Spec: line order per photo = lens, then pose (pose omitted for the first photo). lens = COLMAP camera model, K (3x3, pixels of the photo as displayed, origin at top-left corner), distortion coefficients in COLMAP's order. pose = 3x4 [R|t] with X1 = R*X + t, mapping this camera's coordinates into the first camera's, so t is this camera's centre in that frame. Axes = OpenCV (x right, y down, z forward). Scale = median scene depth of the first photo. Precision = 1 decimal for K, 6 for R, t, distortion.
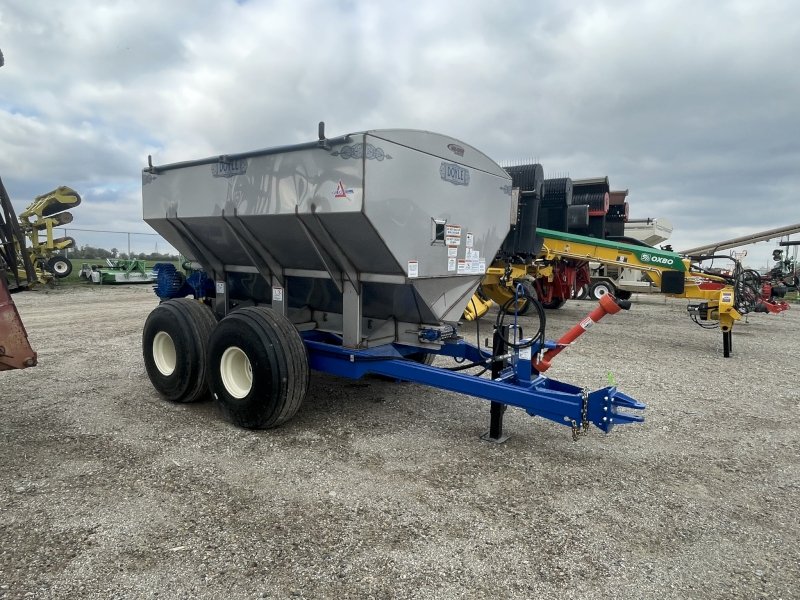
lens RADIAL K [[484.7, 0, 388.3], [0, 484.7, 297.6], [0, 0, 1]] dist [-0.005873, -0.001134]
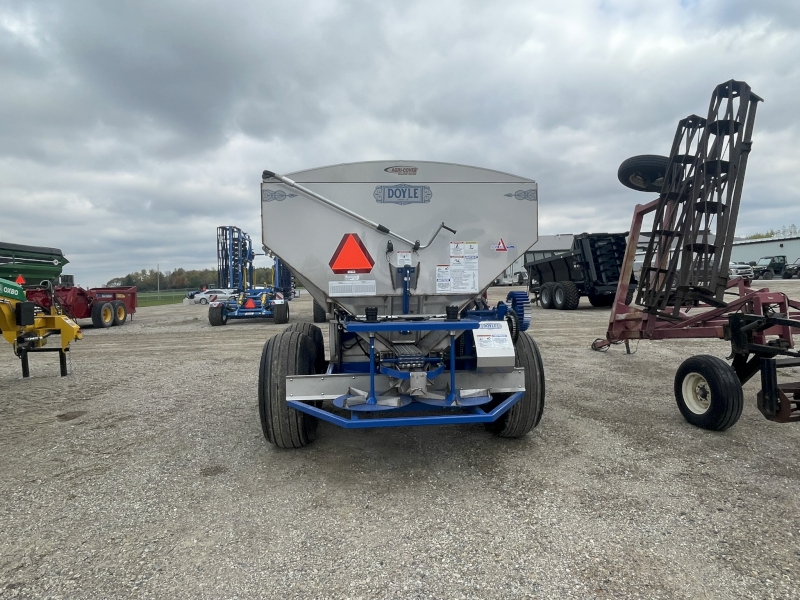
lens RADIAL K [[484.6, 0, 396.1], [0, 484.6, 297.6], [0, 0, 1]] dist [-0.001783, -0.001235]
pose [[-0.677631, -0.022130, 0.735069, -1.181440], [0.073643, 0.992481, 0.097768, -0.200899], [-0.731706, 0.120383, -0.670906, 2.162113]]
